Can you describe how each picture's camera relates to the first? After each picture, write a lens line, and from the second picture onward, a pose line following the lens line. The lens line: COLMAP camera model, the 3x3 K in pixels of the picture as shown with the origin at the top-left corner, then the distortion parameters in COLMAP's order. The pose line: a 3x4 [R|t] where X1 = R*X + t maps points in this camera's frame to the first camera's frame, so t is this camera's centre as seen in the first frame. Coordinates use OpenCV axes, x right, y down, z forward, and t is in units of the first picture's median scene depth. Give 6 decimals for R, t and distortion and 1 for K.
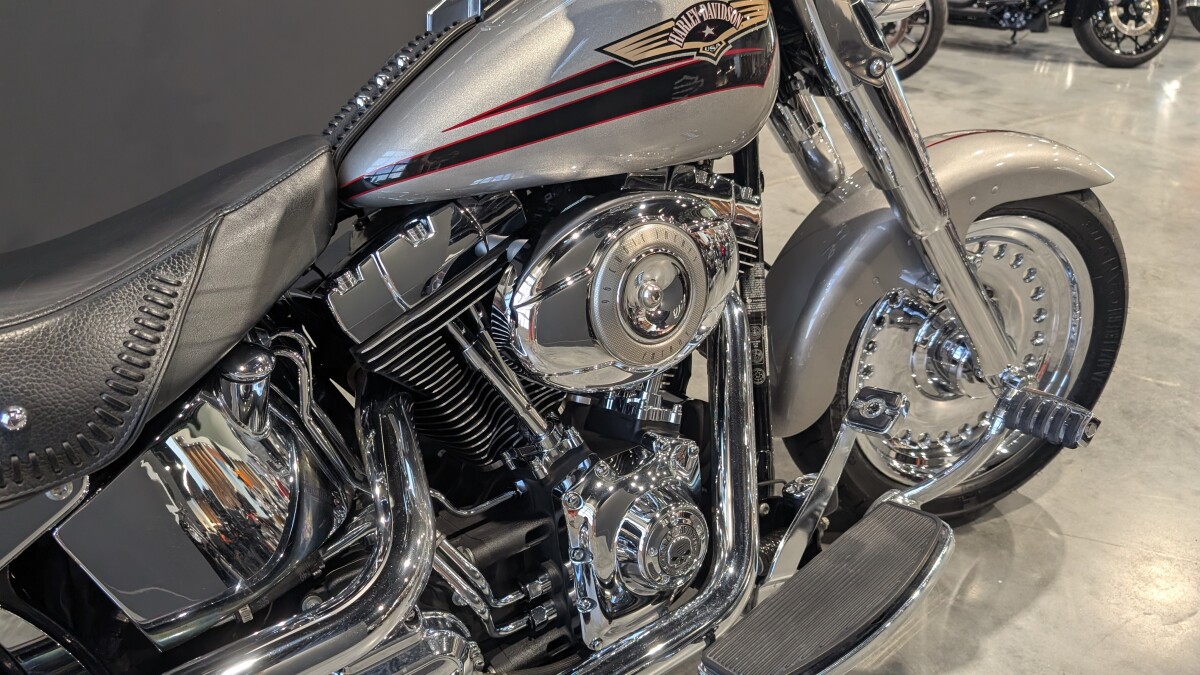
lens RADIAL K [[839.7, 0, 601.7], [0, 839.7, 339.3], [0, 0, 1]] dist [-0.004375, 0.000012]
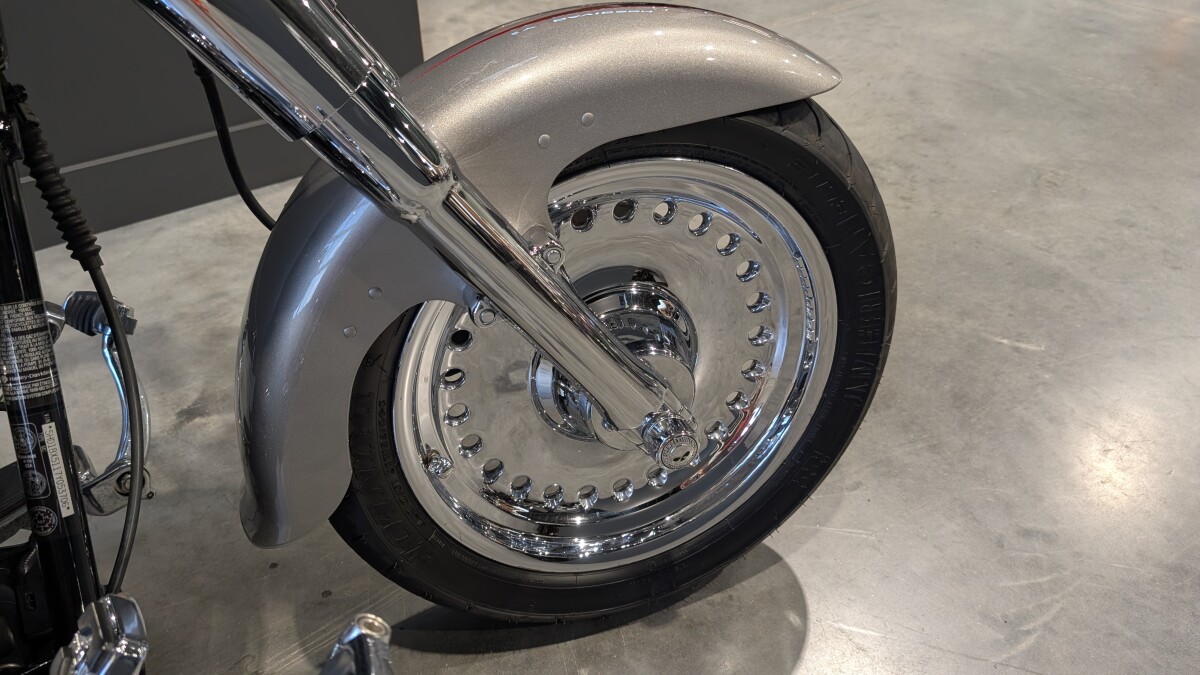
lens RADIAL K [[839.7, 0, 595.6], [0, 839.7, 326.6], [0, 0, 1]] dist [-0.004375, 0.000012]
pose [[0.999254, -0.038579, -0.001496, 0.298070], [0.038460, 0.991280, 0.126039, -0.071202], [-0.003380, -0.126002, 0.992024, 0.276019]]
